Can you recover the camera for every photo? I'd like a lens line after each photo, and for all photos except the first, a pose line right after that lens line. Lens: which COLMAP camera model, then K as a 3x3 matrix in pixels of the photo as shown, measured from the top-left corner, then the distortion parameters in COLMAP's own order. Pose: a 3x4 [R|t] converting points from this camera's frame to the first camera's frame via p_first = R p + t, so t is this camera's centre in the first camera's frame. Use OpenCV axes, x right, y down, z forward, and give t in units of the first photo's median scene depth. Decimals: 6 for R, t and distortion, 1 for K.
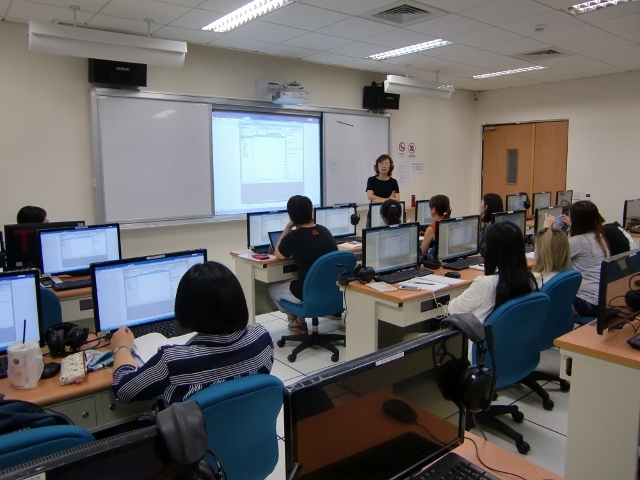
lens RADIAL K [[501.5, 0, 321.6], [0, 501.5, 231.0], [0, 0, 1]] dist [-0.105280, 0.085582]
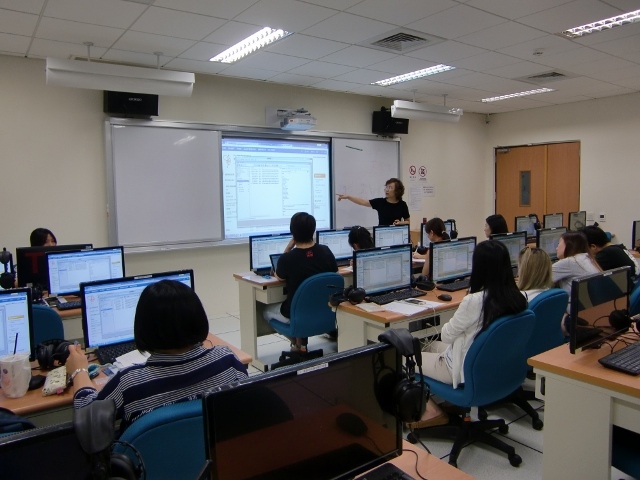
lens RADIAL K [[501.5, 0, 321.6], [0, 501.5, 231.0], [0, 0, 1]] dist [-0.105280, 0.085582]
pose [[0.998609, -0.005670, -0.052417, 0.052182], [0.003154, 0.998845, -0.047954, 0.003236], [0.052628, 0.047722, 0.997473, -0.019258]]
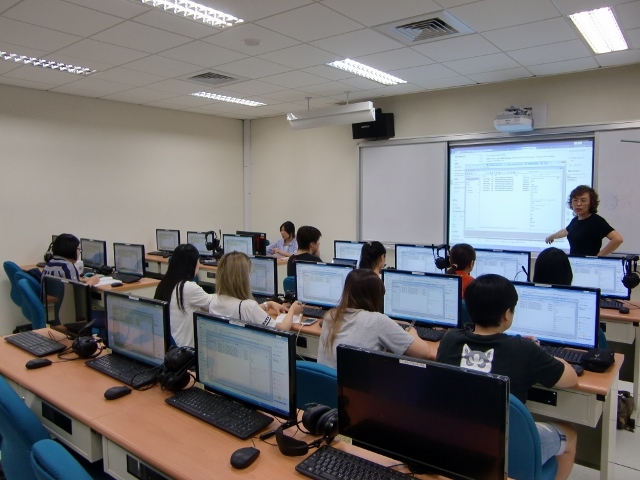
lens RADIAL K [[496.3, 0, 320.5], [0, 496.3, 229.2], [0, 0, 1]] dist [-0.113816, 0.095380]
pose [[0.227774, 0.068888, -0.971274, 0.984286], [-0.118315, 0.992061, 0.042616, -0.106511], [0.966499, 0.105209, 0.234116, 0.659869]]
